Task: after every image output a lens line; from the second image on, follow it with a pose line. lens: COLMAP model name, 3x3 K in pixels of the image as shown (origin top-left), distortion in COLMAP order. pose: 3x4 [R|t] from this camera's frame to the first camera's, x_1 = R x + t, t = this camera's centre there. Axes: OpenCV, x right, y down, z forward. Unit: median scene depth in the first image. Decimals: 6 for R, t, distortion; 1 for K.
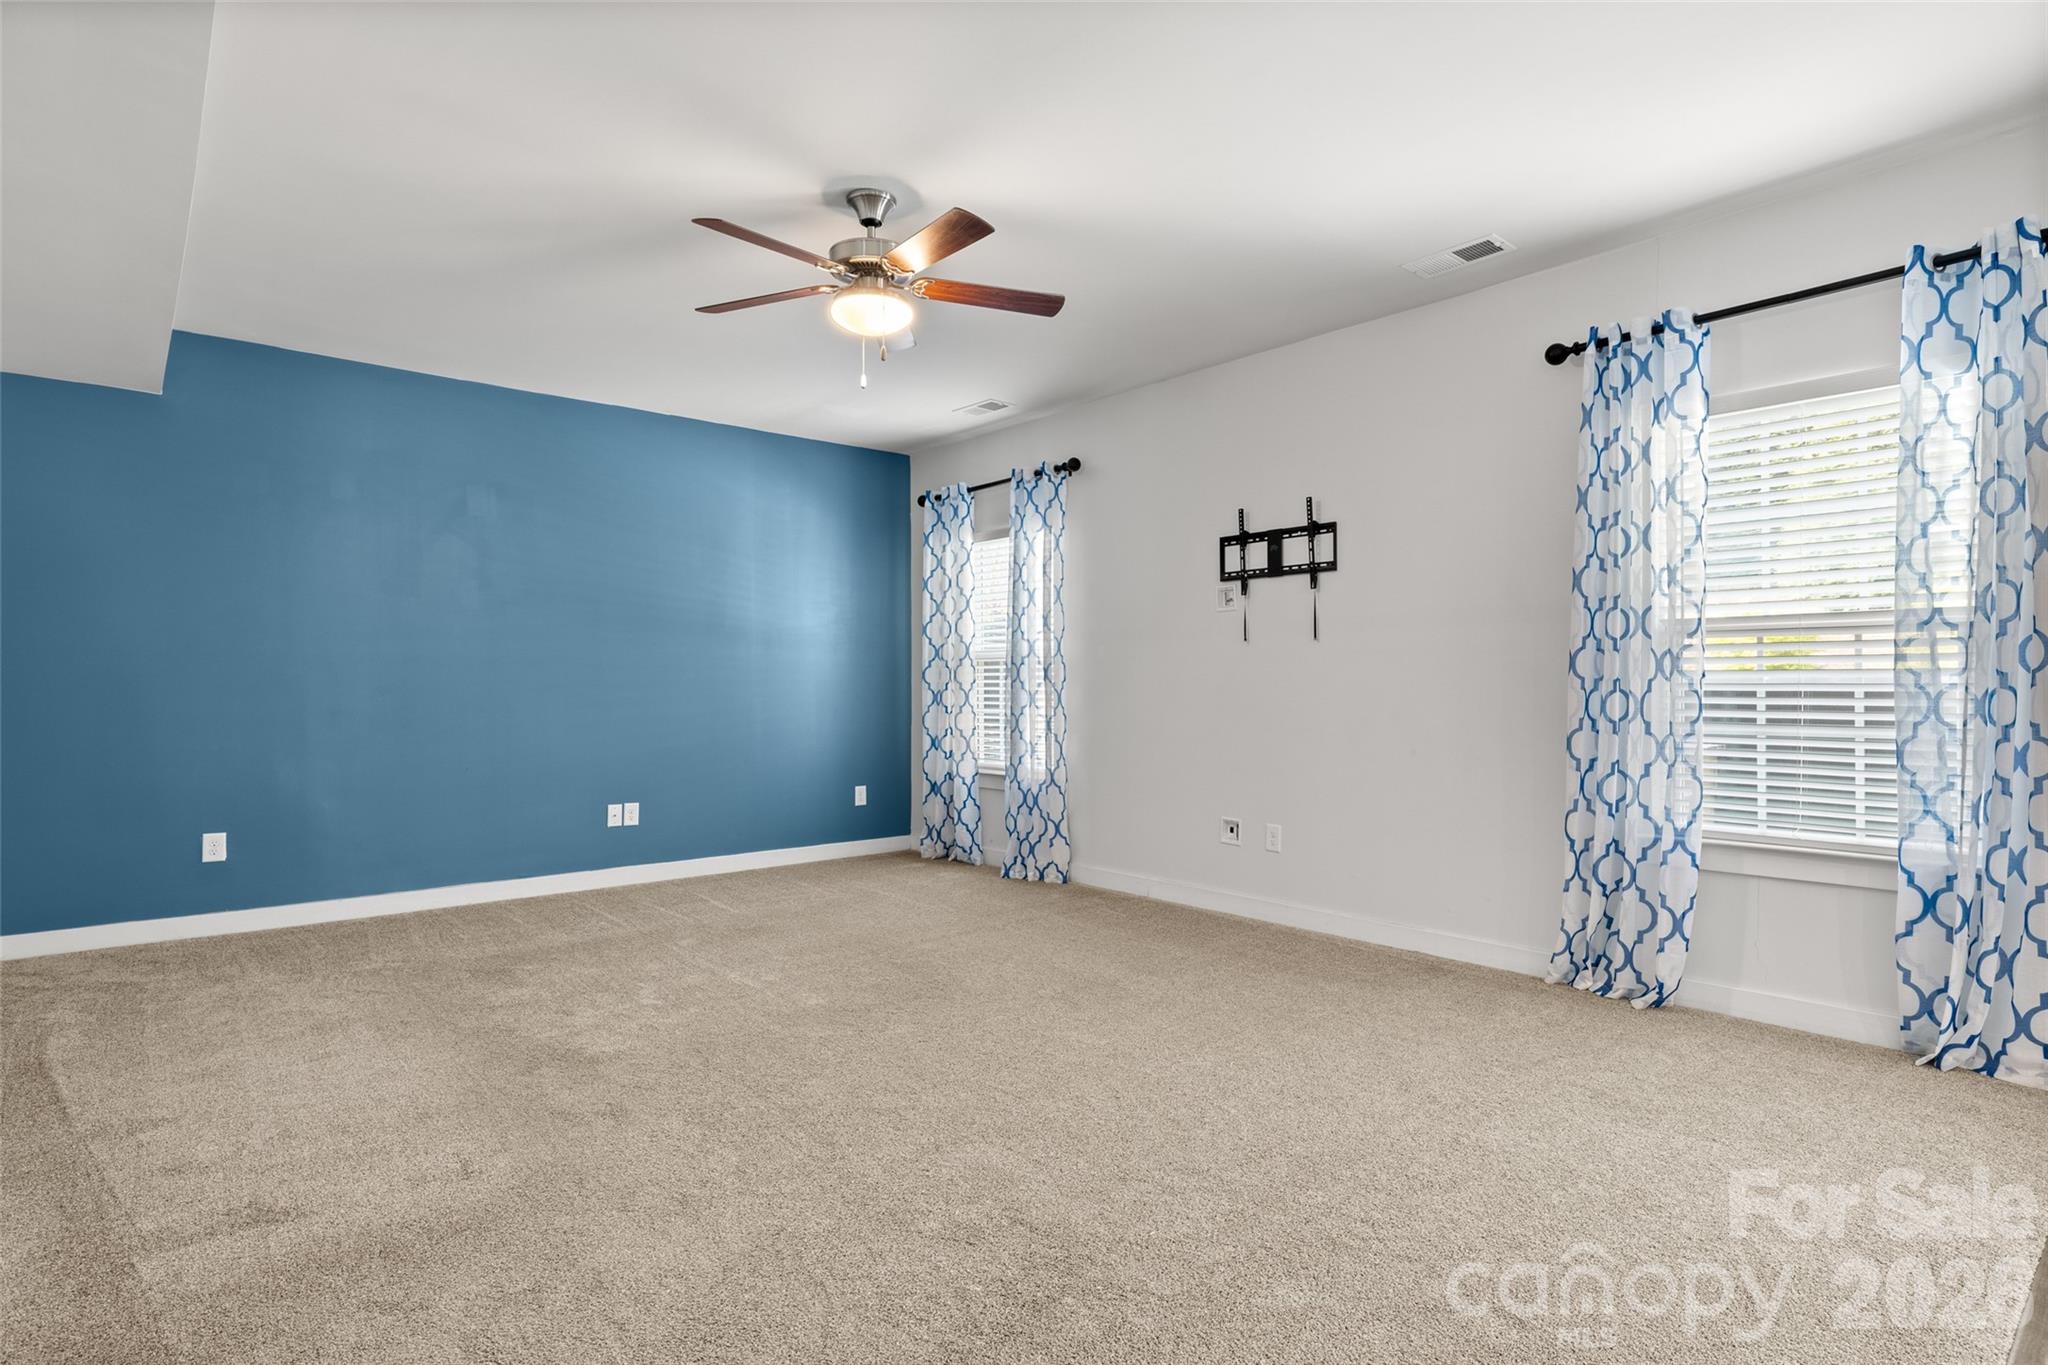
lens RADIAL K [[1043.1, 0, 1017.4], [0, 1043.1, 675.6], [0, 0, 1]] dist [0.000474, 0.001162]
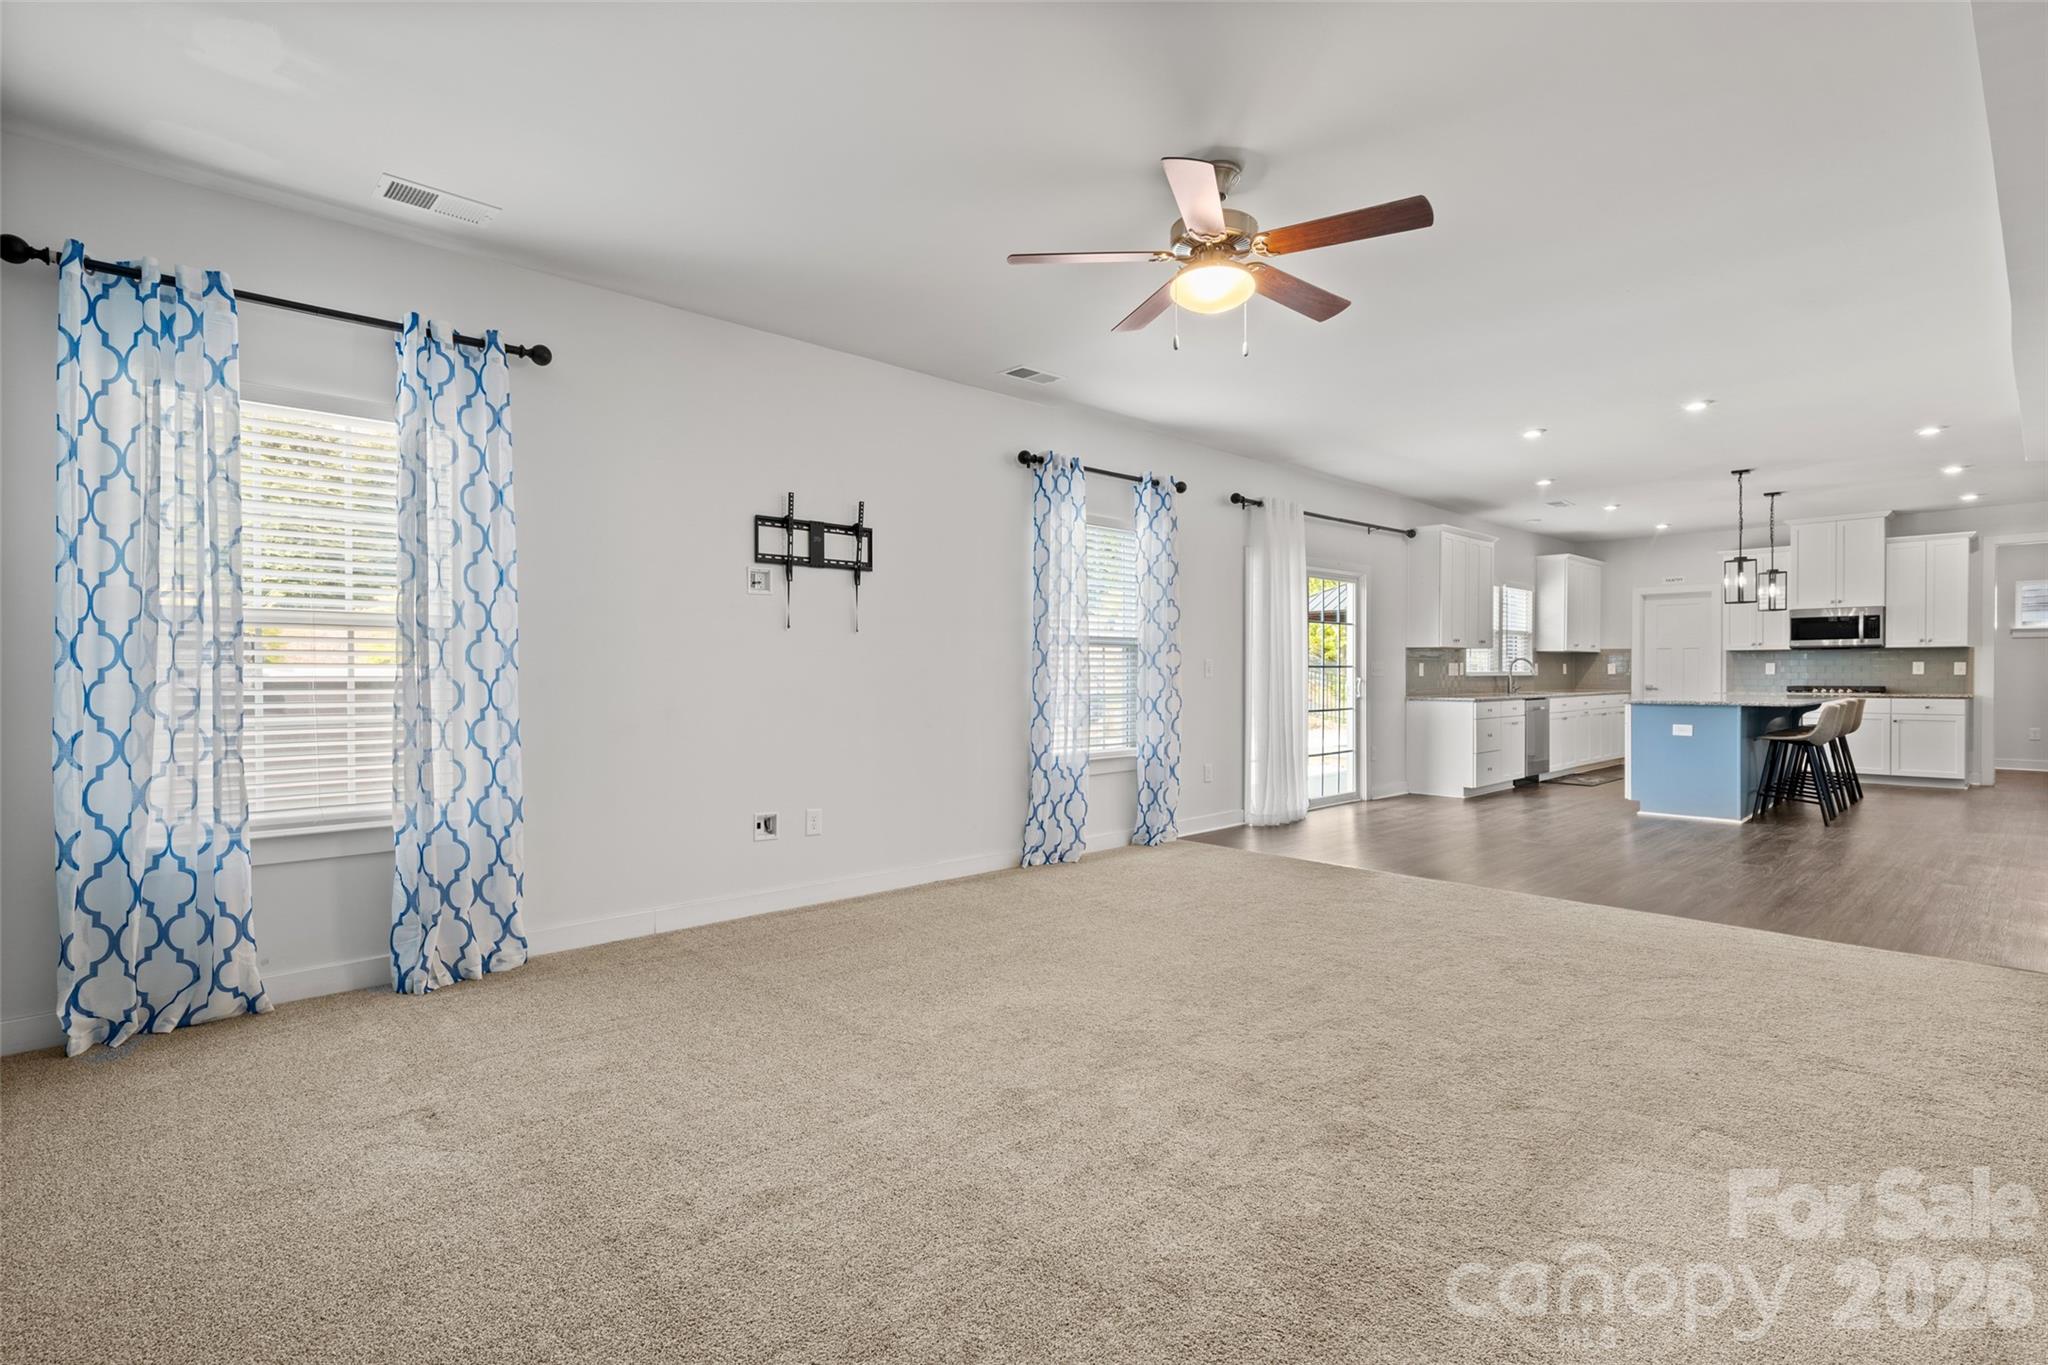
lens RADIAL K [[983.3, 0, 1013.0], [0, 983.3, 687.9], [0, 0, 1]] dist [-0.001151, -0.000137]
pose [[-0.050422, -0.010946, 0.998668, -0.719050], [-0.006966, 0.999919, 0.010608, 0.012016], [-0.998704, -0.006422, -0.050494, 0.839486]]
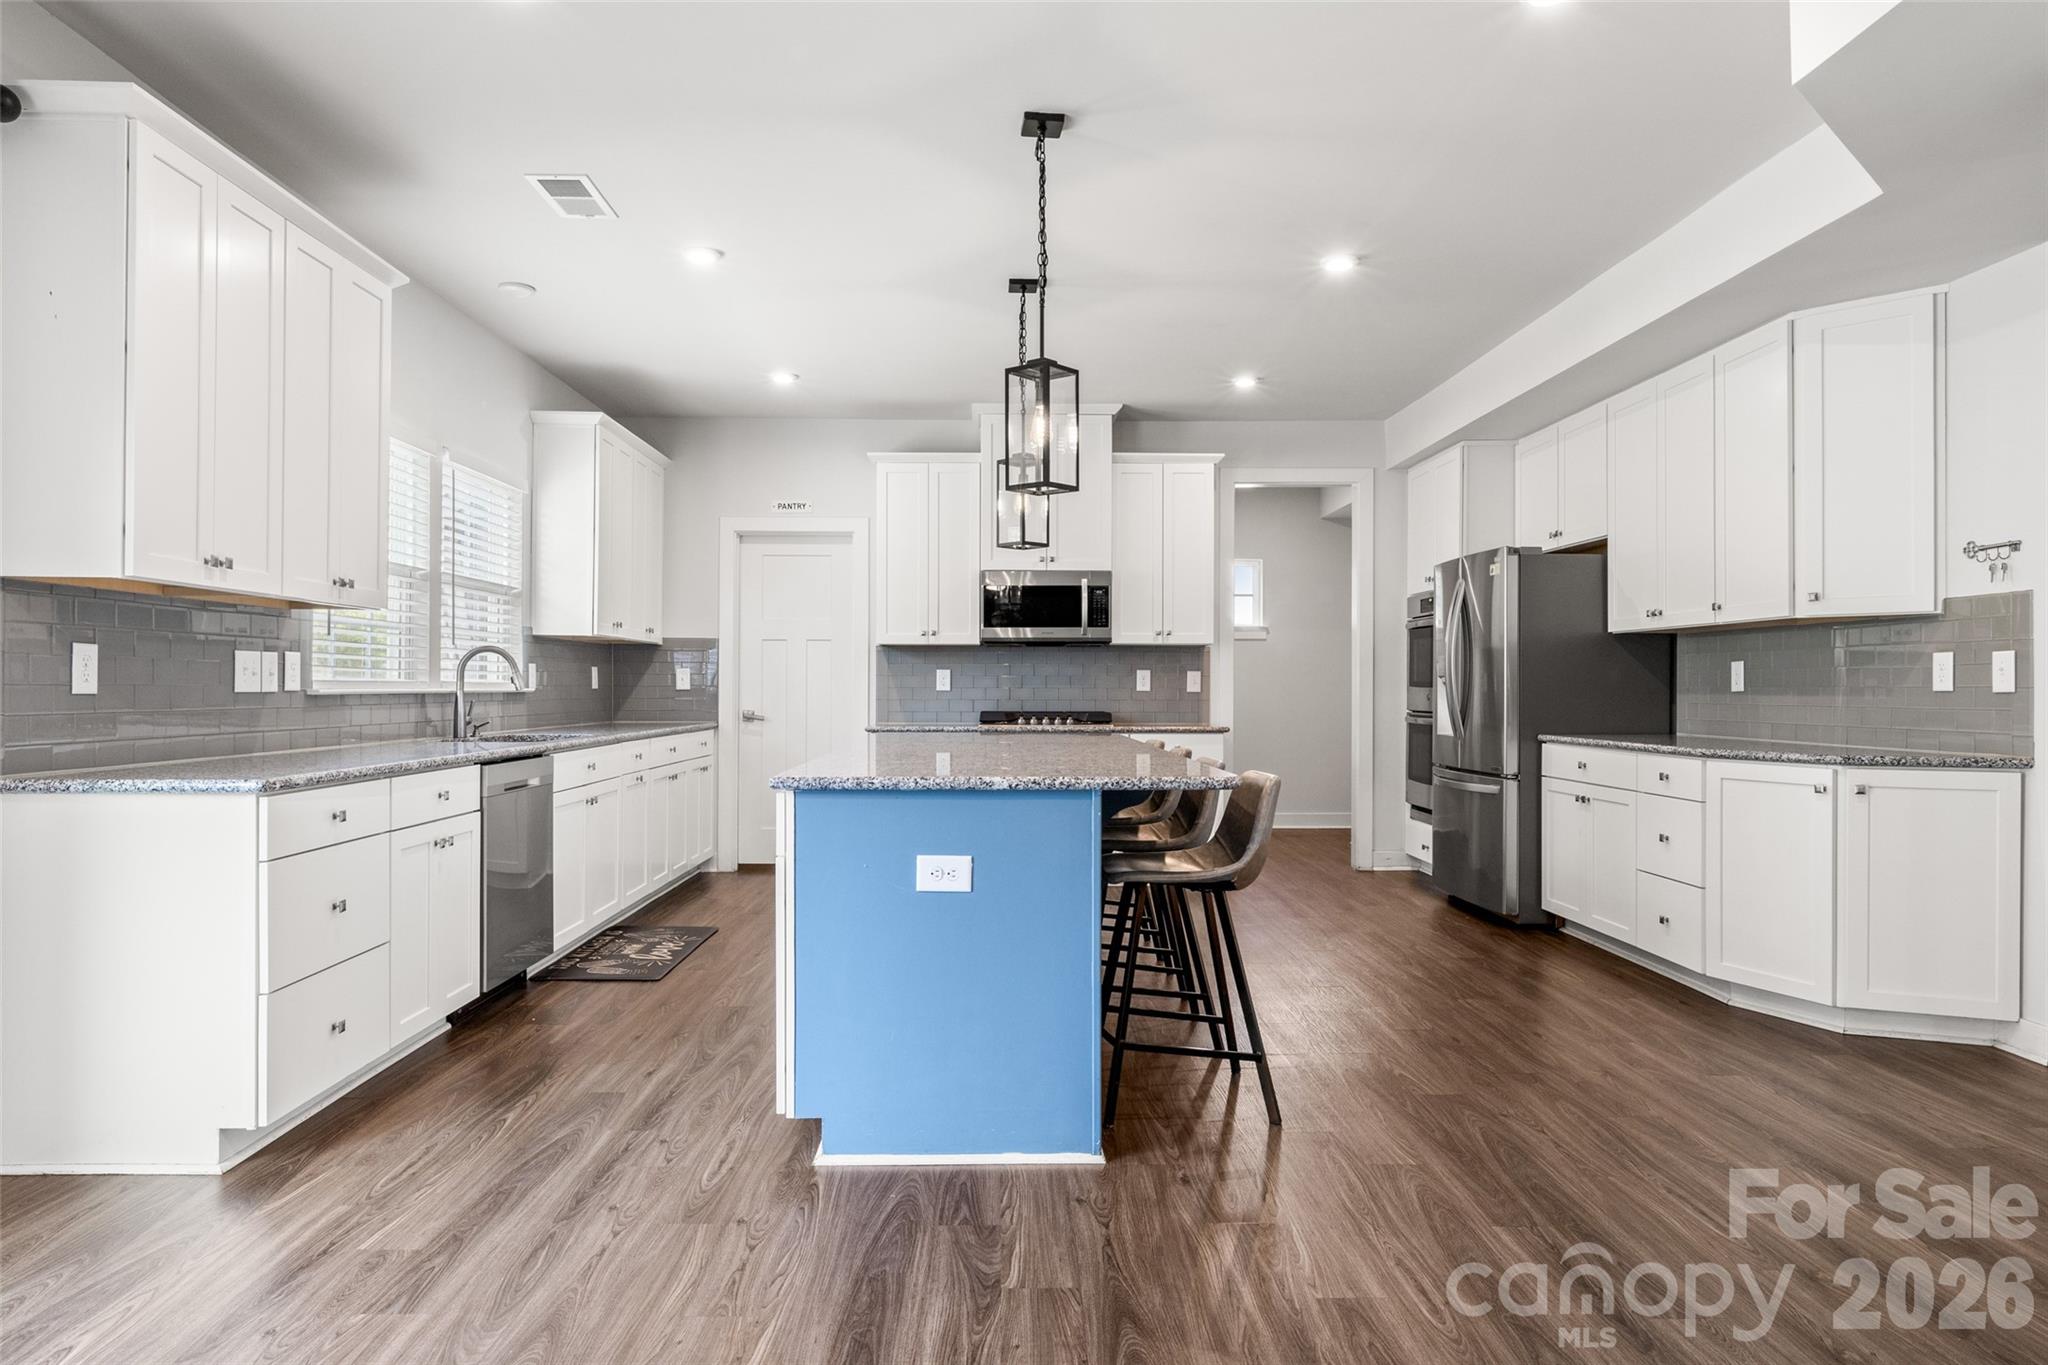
lens RADIAL K [[1236.1, 0, 1026.9], [0, 1236.1, 682.3], [0, 0, 1]] dist [-0.000227, -0.001917]
pose [[-0.779455, 0.004217, 0.626444, -0.231313], [-0.005761, 0.999887, -0.013900, 0.008283], [-0.626432, -0.014443, -0.779342, 0.528745]]
